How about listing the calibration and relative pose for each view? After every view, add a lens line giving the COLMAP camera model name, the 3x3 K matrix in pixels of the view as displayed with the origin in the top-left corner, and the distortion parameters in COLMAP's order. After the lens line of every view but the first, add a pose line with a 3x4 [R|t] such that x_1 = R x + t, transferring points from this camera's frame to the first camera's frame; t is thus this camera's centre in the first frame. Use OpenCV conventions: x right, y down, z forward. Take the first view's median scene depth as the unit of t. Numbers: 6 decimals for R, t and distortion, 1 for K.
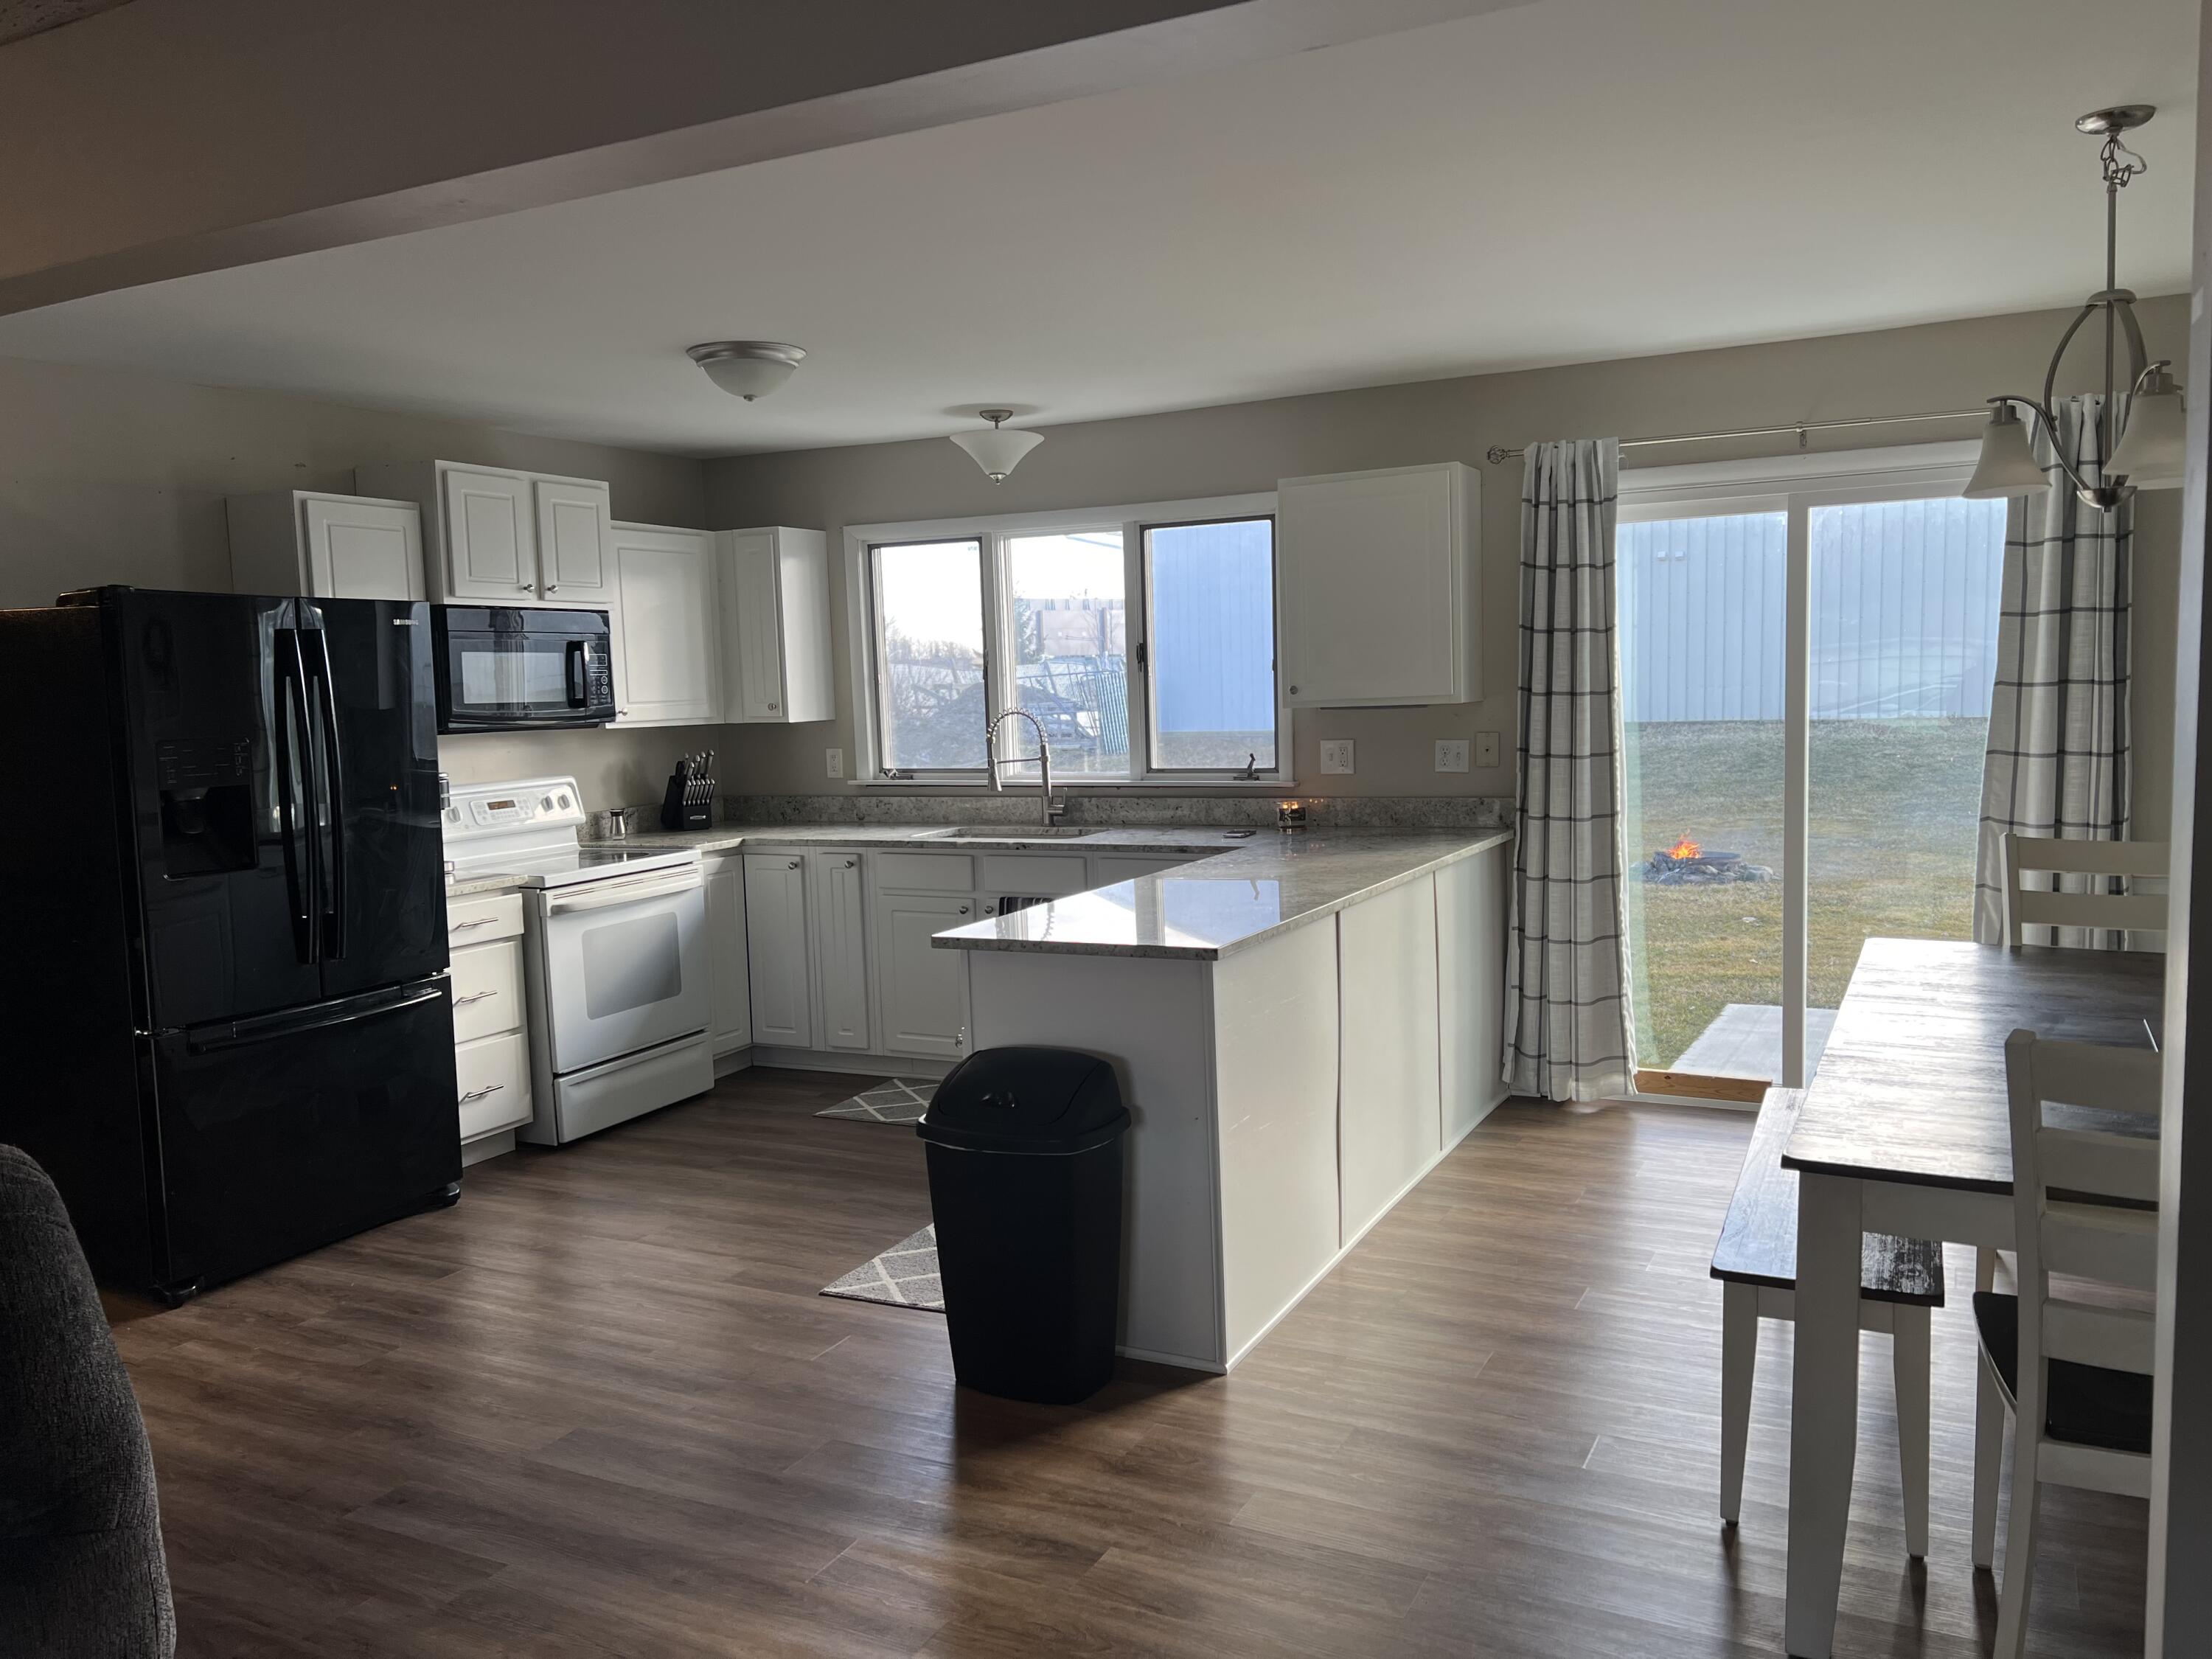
lens RADIAL K [[1662.2, 0, 1111.4], [0, 1662.2, 816.6], [0, 0, 1]] dist [0.029219, -0.034636]
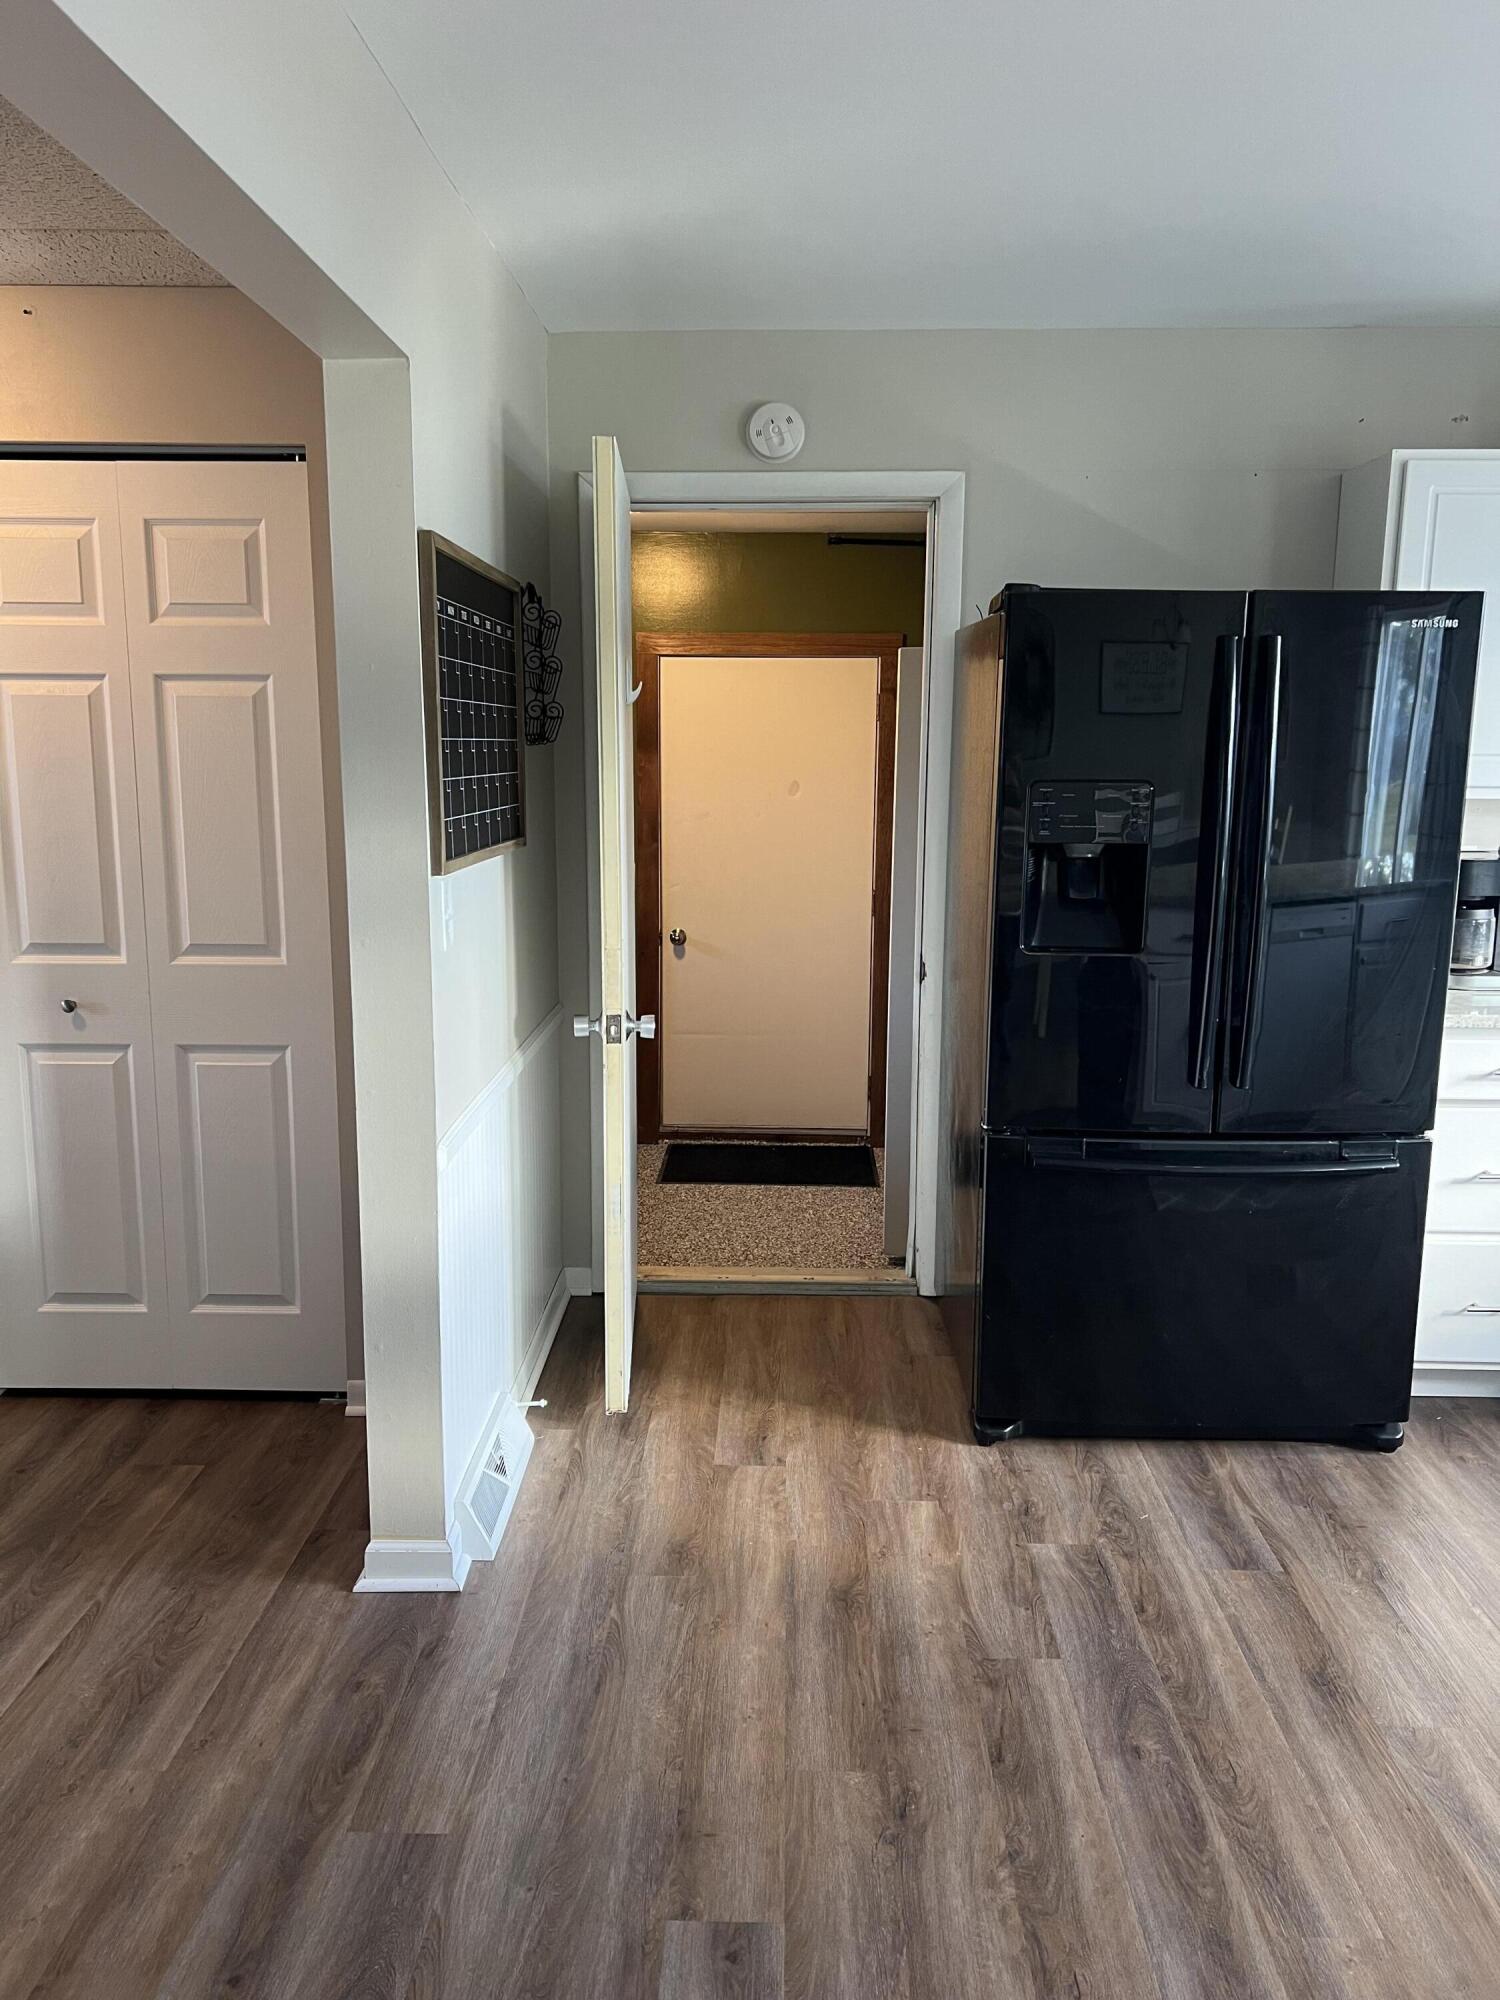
lens RADIAL K [[1502.9, 0, 753.6], [0, 1502.9, 1004.6], [0, 0, 1]] dist [0.029219, -0.034636]
pose [[0.444828, 0.188246, -0.875609, 0.025881], [-0.099372, 0.981999, 0.160636, -0.048790], [0.890086, 0.015556, 0.455527, 0.660381]]
